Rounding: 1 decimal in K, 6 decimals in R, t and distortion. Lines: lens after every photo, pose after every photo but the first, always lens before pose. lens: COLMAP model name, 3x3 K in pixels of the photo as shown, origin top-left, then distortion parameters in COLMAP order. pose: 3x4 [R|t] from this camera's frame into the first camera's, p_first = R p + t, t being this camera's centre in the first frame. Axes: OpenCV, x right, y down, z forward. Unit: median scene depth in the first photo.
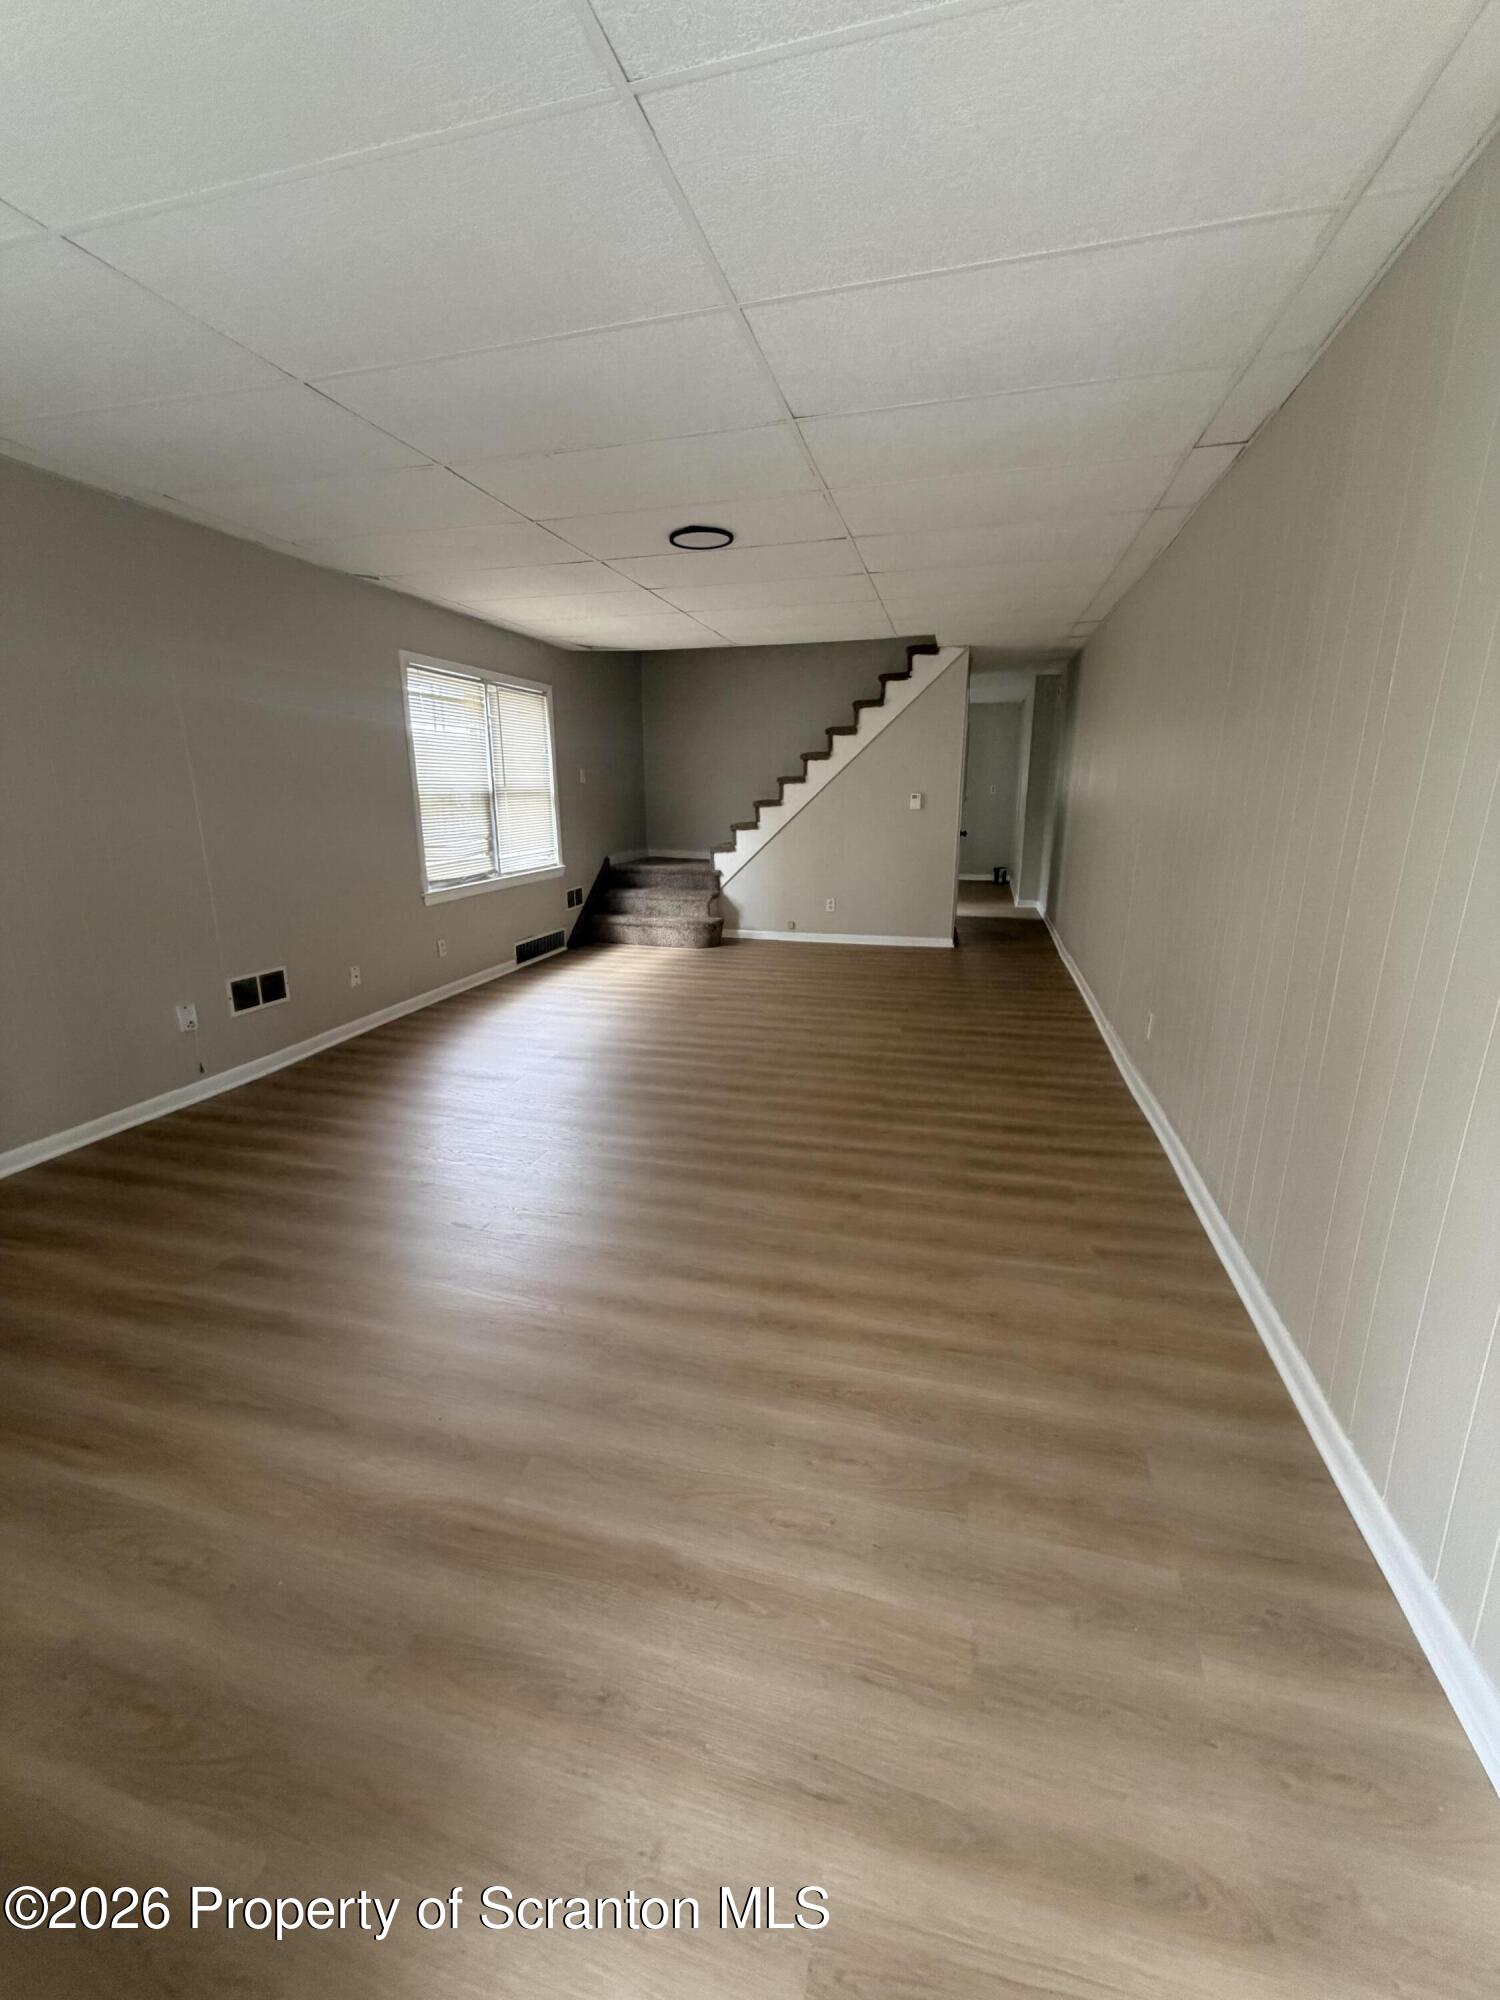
lens RADIAL K [[805.9, 0, 751.9], [0, 805.9, 998.4], [0, 0, 1]] dist [0.002690, 0.000080]
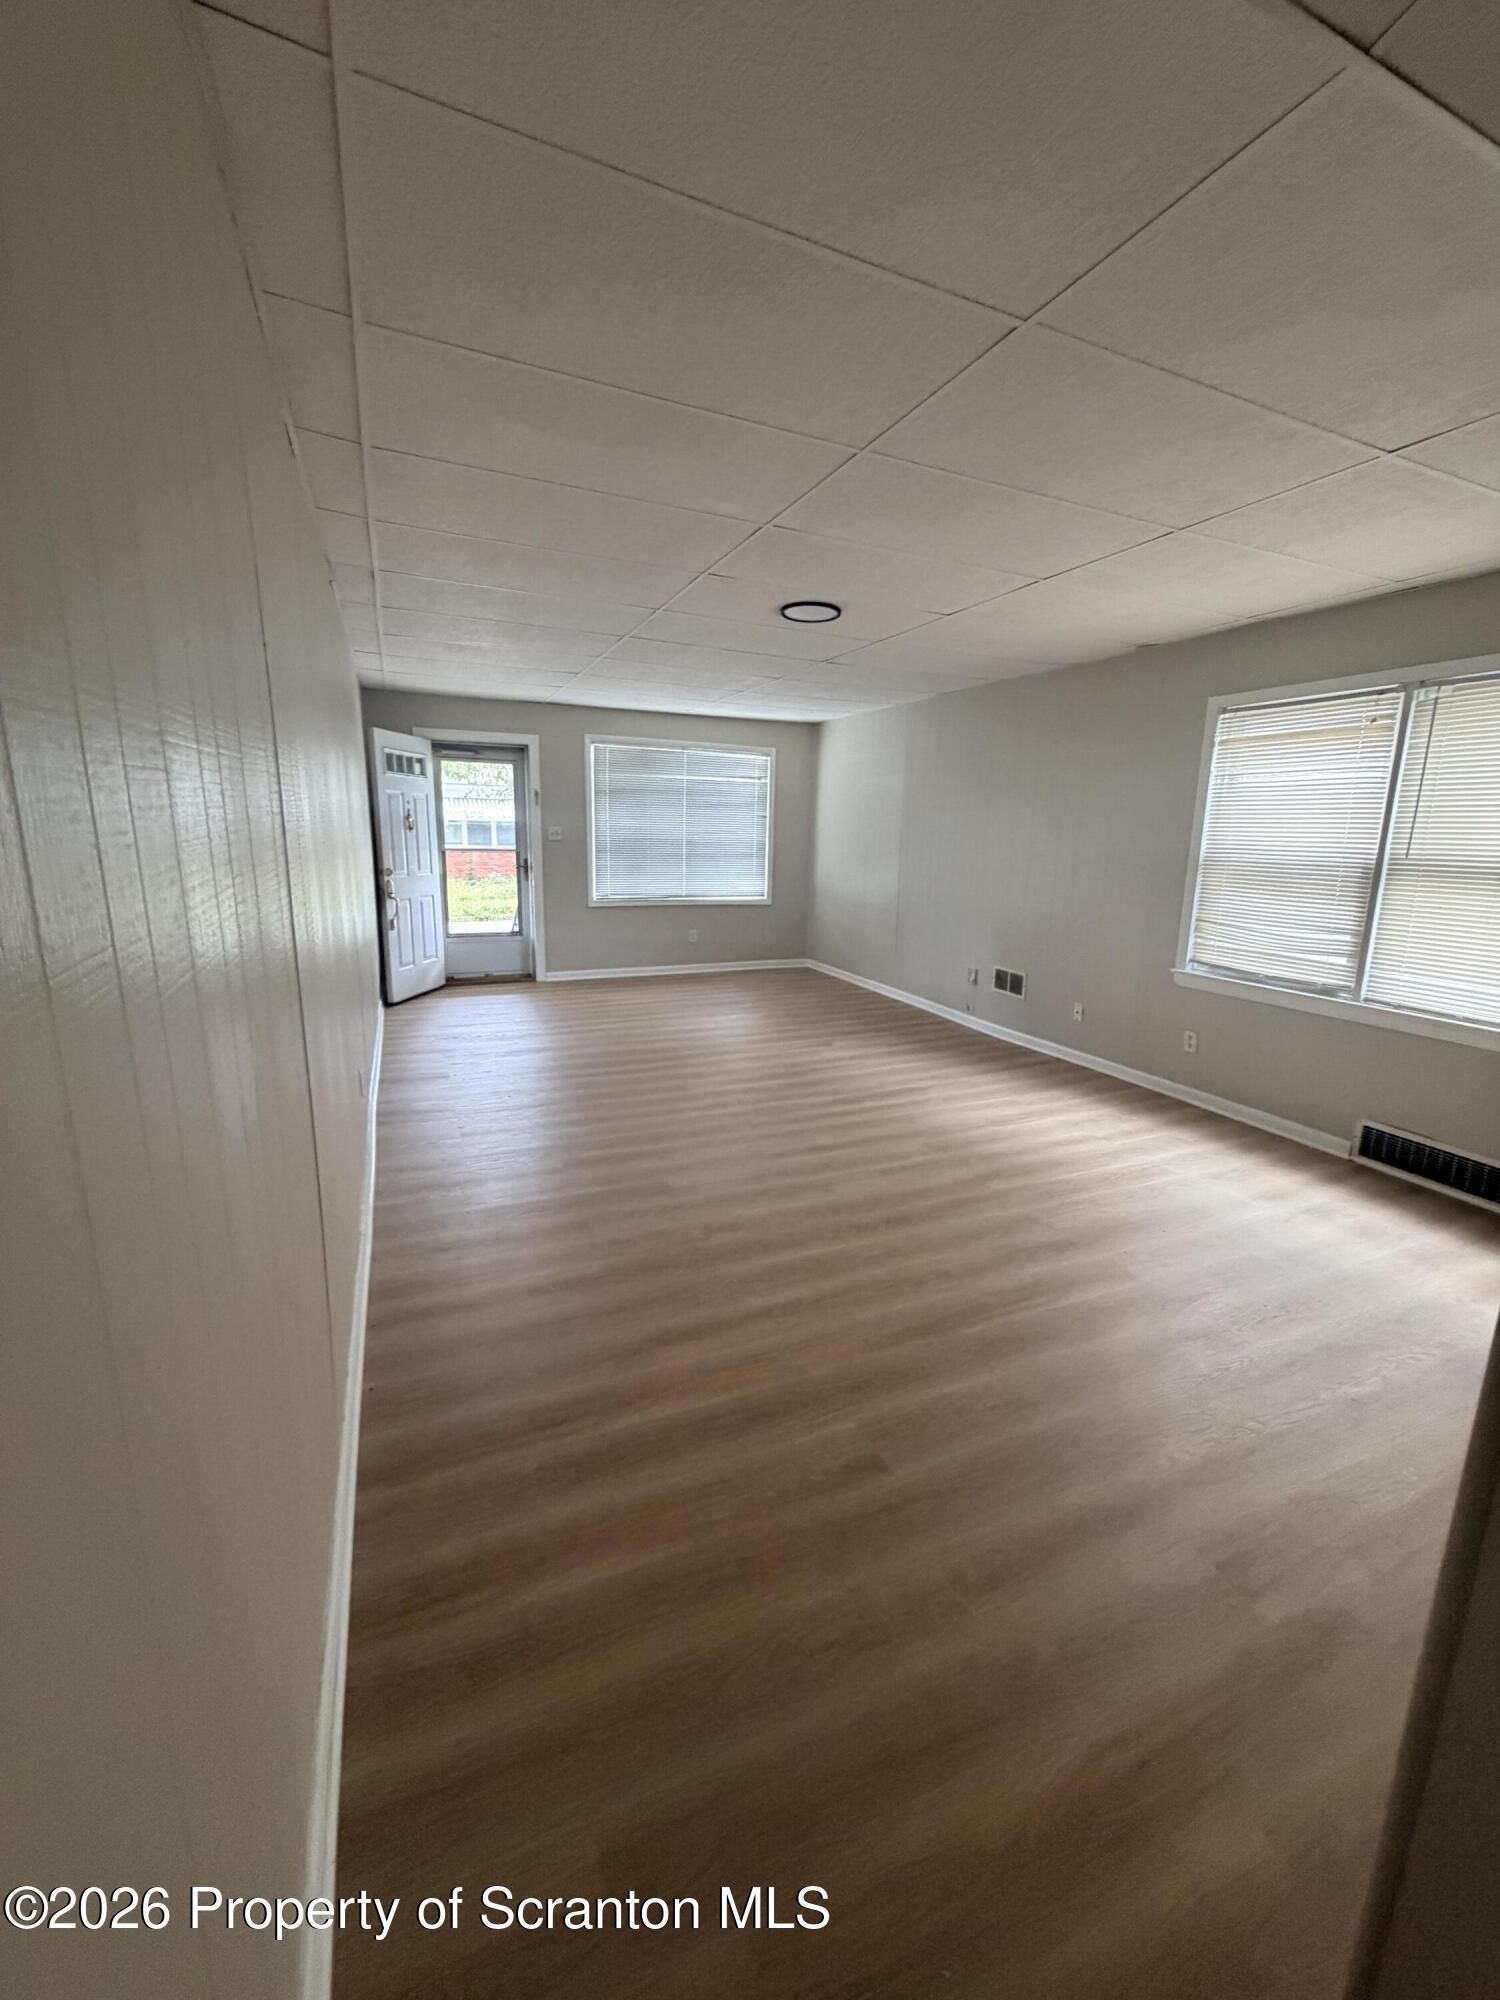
lens RADIAL K [[805.9, 0, 749.7], [0, 805.9, 991.0], [0, 0, 1]] dist [0.002690, 0.000080]
pose [[-0.783804, 0.107458, -0.611640, 0.484455], [-0.178686, 0.904238, 0.387846, -0.358210], [0.594746, 0.413287, -0.689545, 1.308432]]
